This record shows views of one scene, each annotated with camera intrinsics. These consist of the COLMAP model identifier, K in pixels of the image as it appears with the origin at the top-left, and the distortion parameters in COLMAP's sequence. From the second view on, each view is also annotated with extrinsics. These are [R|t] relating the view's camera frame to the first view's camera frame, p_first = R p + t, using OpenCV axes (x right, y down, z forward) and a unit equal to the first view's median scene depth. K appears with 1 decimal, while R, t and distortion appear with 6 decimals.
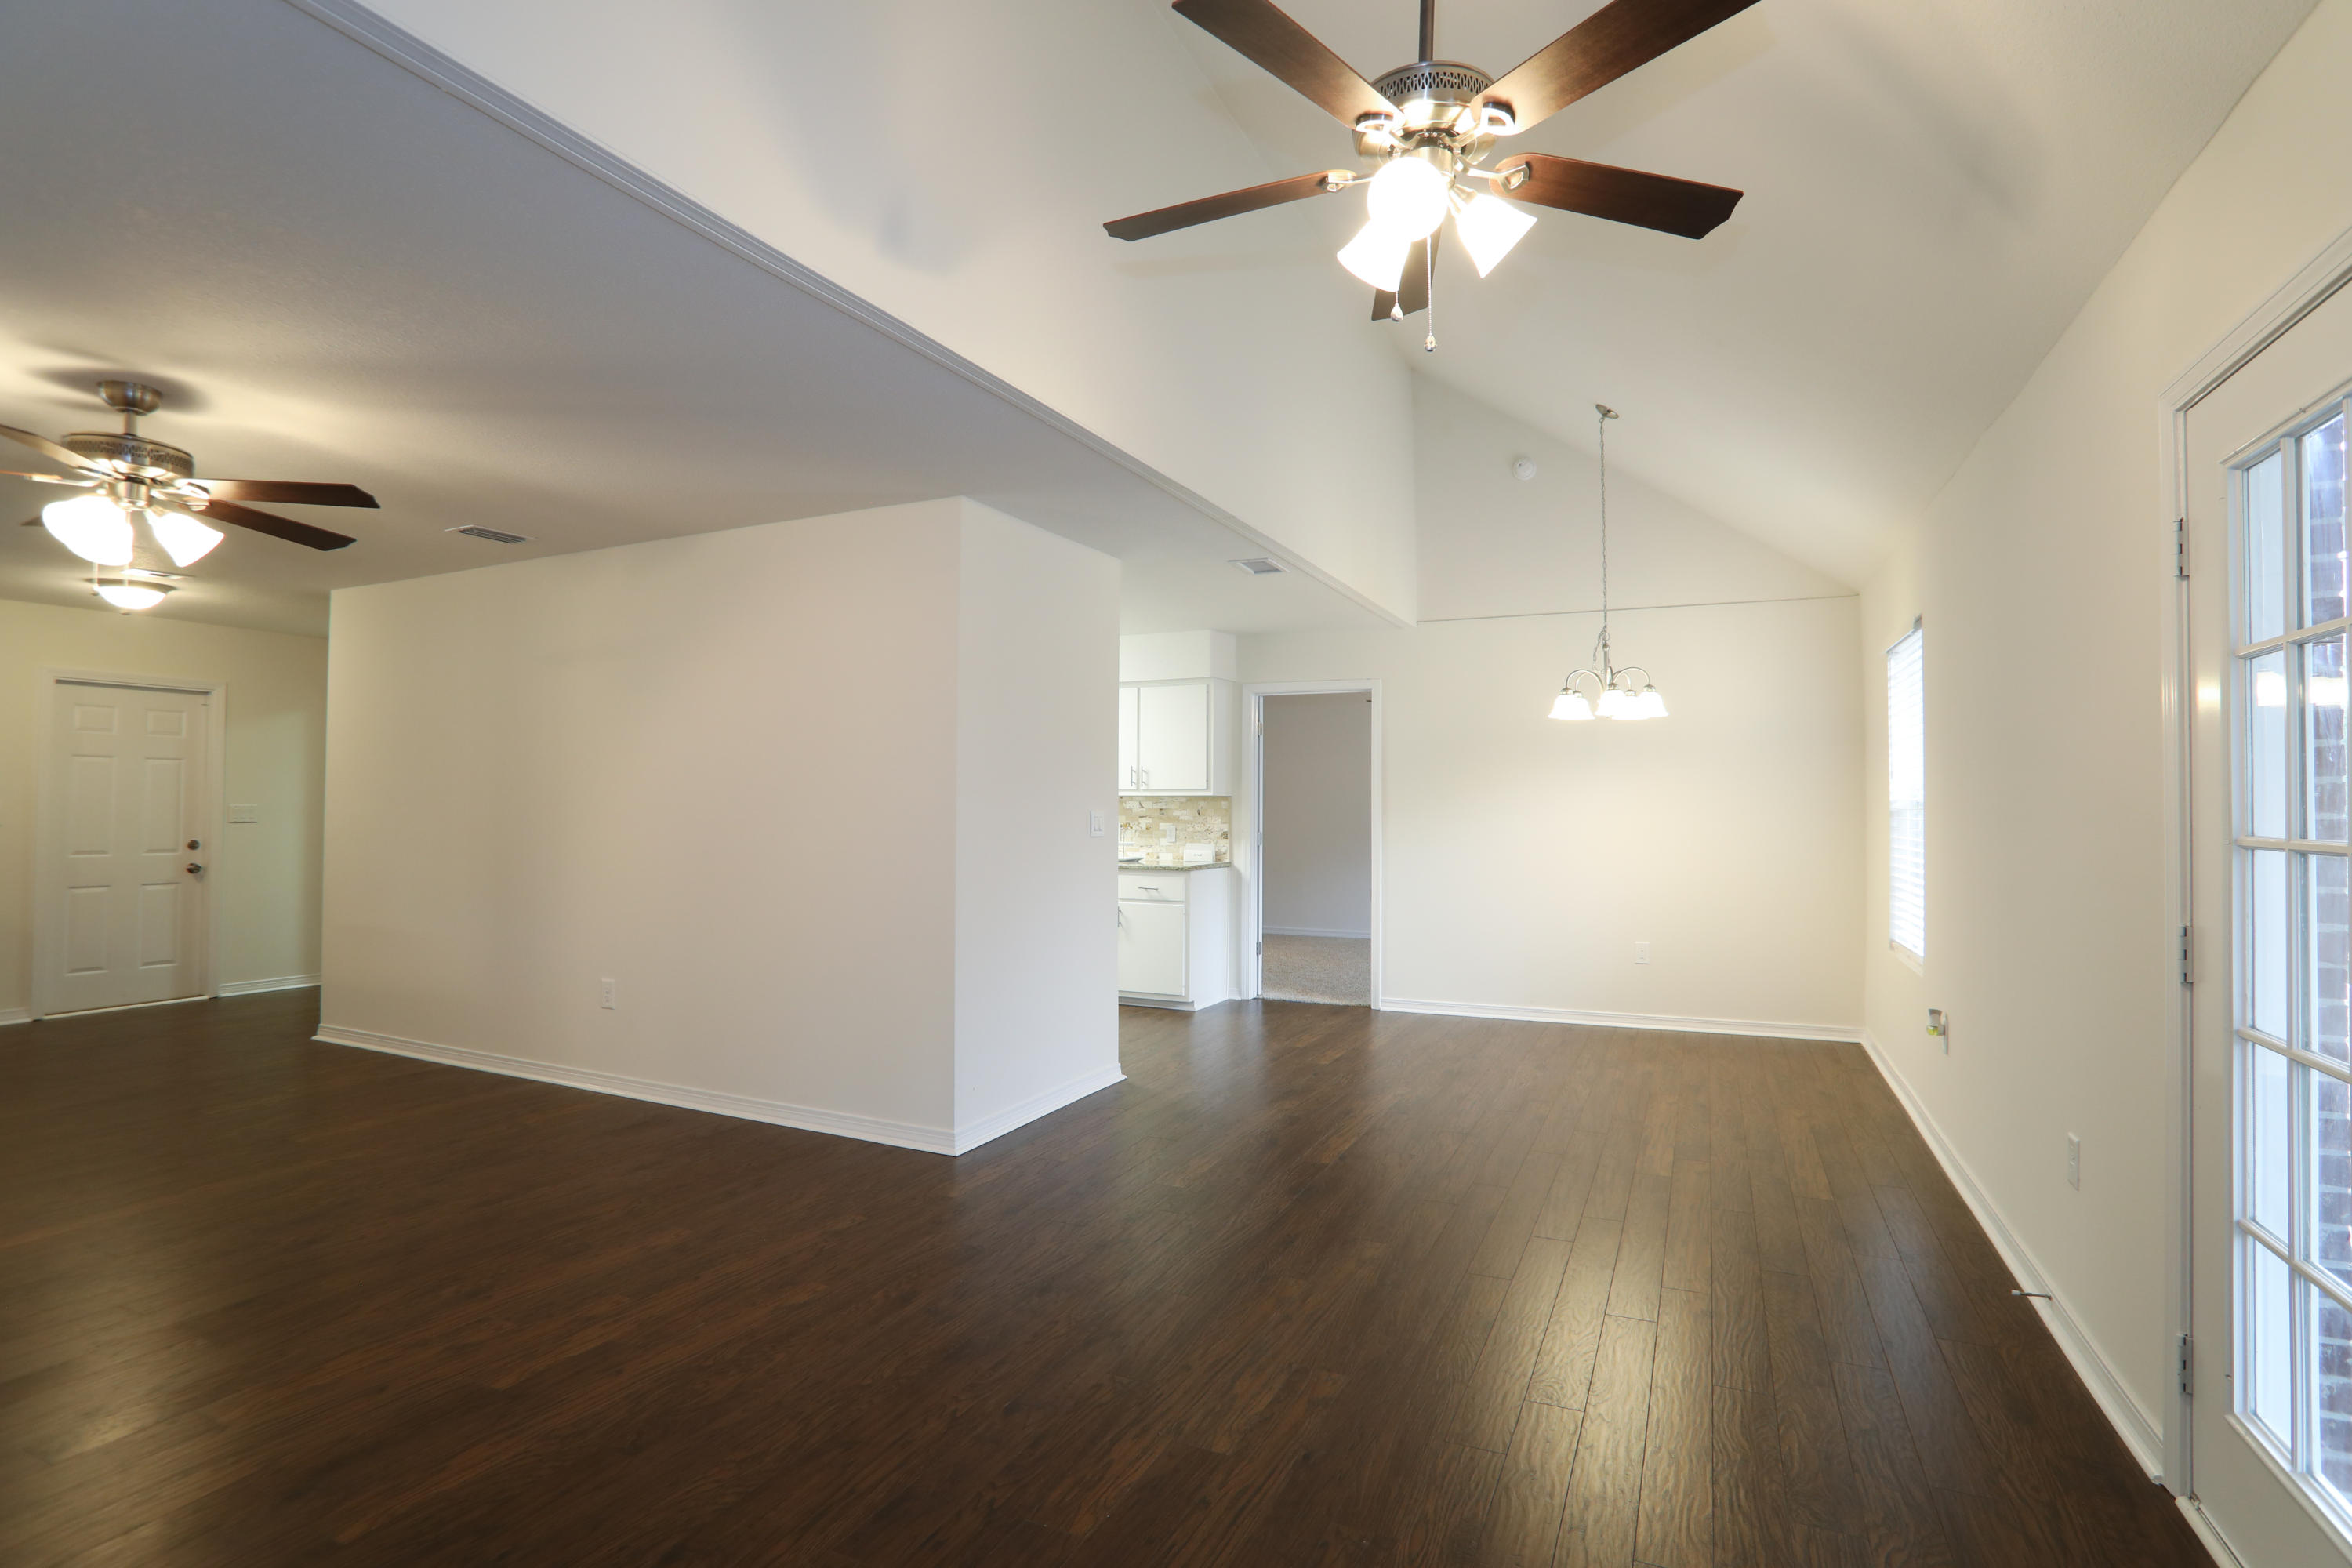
lens RADIAL K [[1155.7, 0, 1186.1], [0, 1155.7, 782.7], [0, 0, 1]] dist [-0.056391, 0.014885]
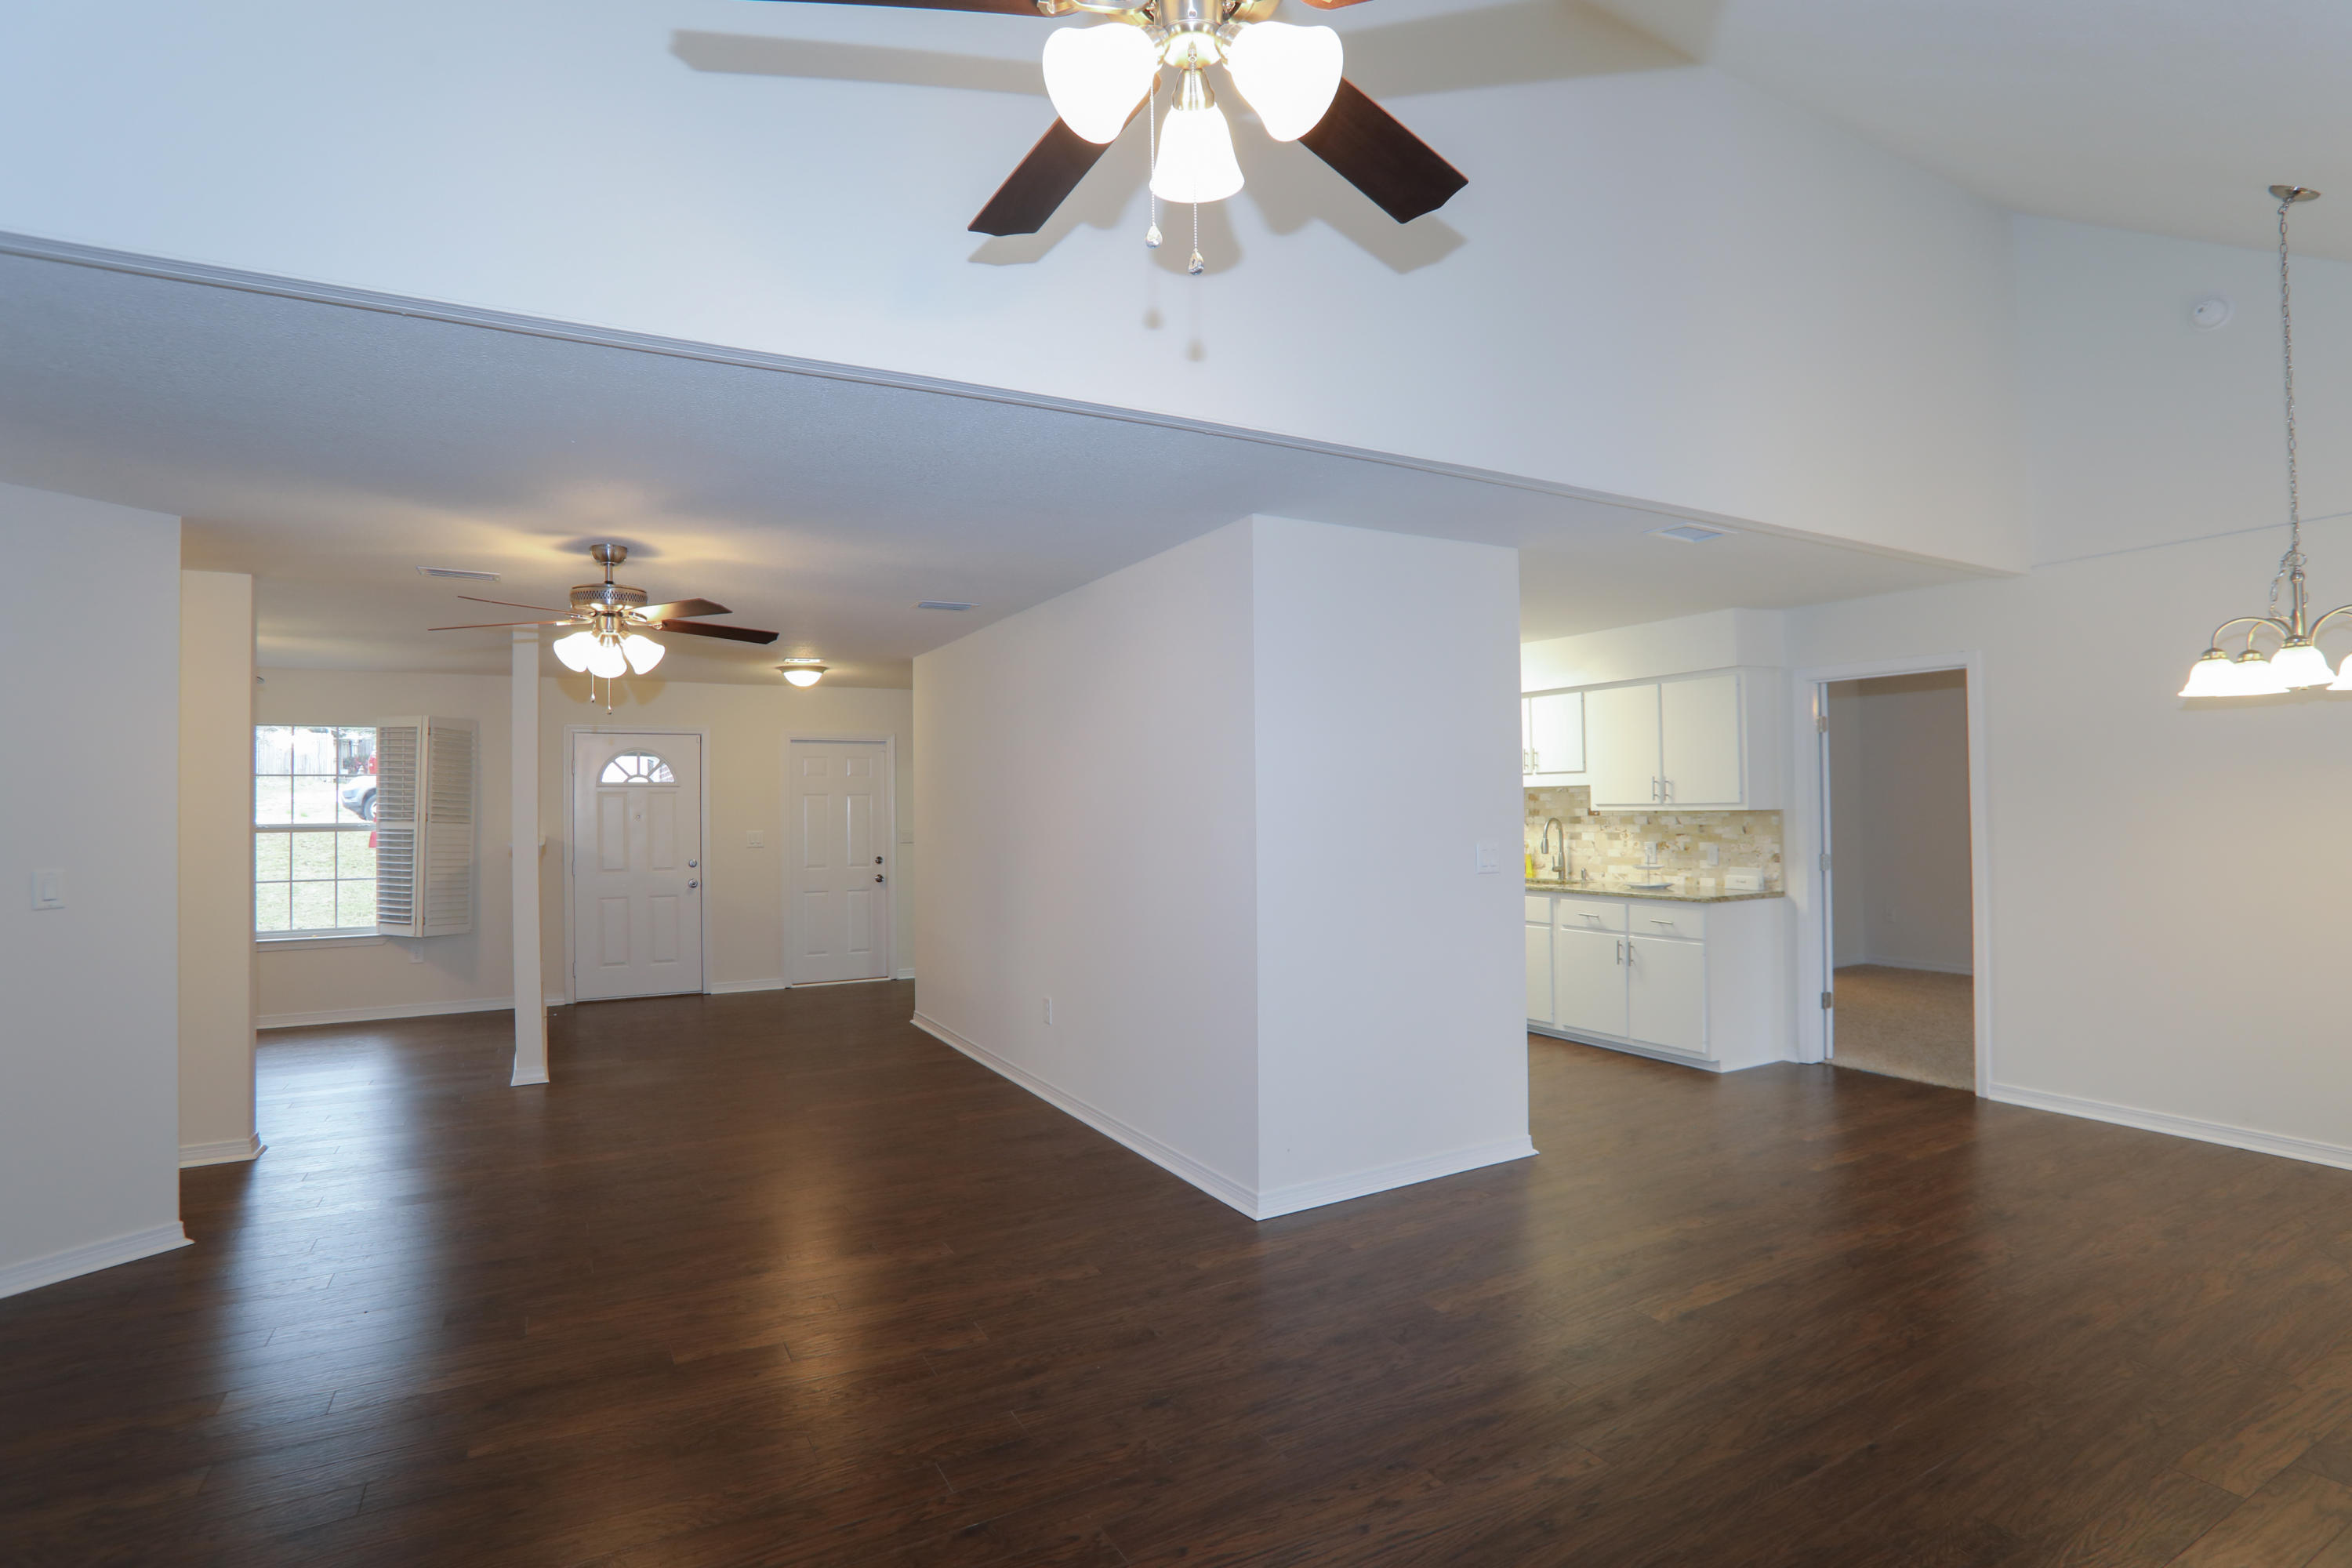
lens RADIAL K [[1155.7, 0, 1164.7], [0, 1155.7, 799.3], [0, 0, 1]] dist [-0.056391, 0.014885]
pose [[0.804576, -0.019477, -0.593530, 0.174354], [0.031072, 0.999474, 0.009322, -0.017344], [0.593036, -0.025943, 0.804758, 0.118463]]
